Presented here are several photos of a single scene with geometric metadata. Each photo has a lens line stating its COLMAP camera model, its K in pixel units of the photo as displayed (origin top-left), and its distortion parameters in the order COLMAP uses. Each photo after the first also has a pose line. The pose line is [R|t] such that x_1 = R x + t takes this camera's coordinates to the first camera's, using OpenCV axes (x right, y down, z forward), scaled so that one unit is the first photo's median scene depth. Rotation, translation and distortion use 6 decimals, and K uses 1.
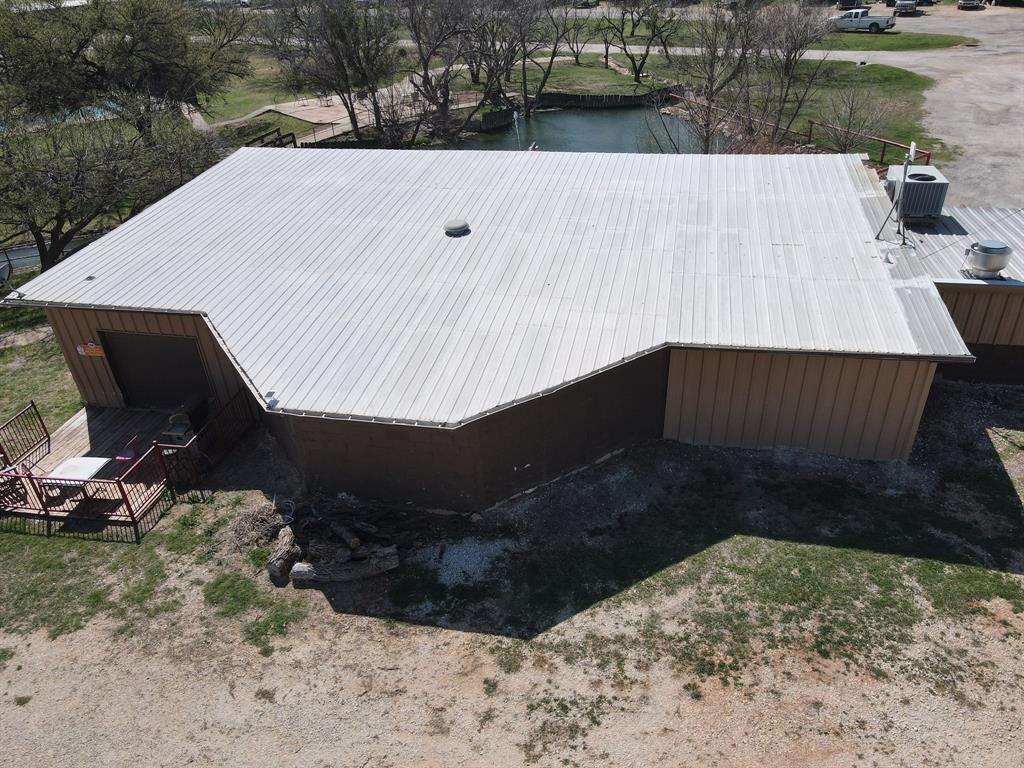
lens RADIAL K [[761.3, 0, 512.0], [0, 761.3, 384.0], [0, 0, 1]] dist [0.000815, -0.003344]
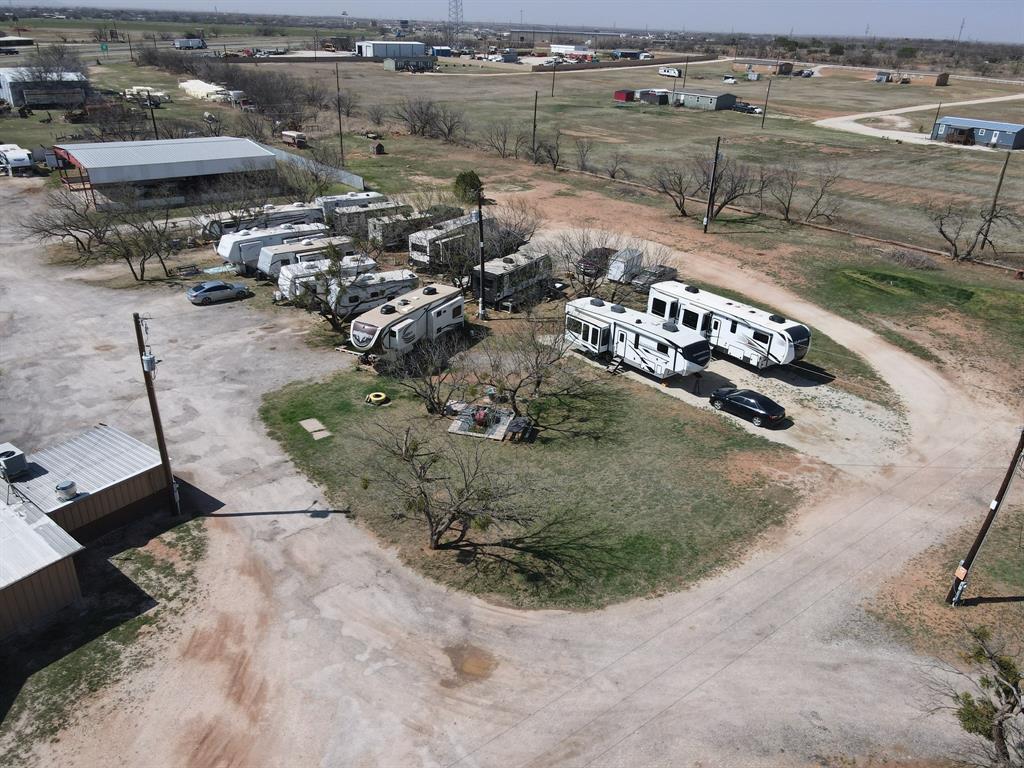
lens RADIAL K [[761.3, 0, 512.0], [0, 761.3, 384.0], [0, 0, 1]] dist [0.000815, -0.003344]
pose [[0.404553, -0.361499, 0.840033, -0.696346], [0.422299, 0.888602, 0.179025, -0.364958], [-0.811172, 0.282320, 0.512147, -1.509400]]
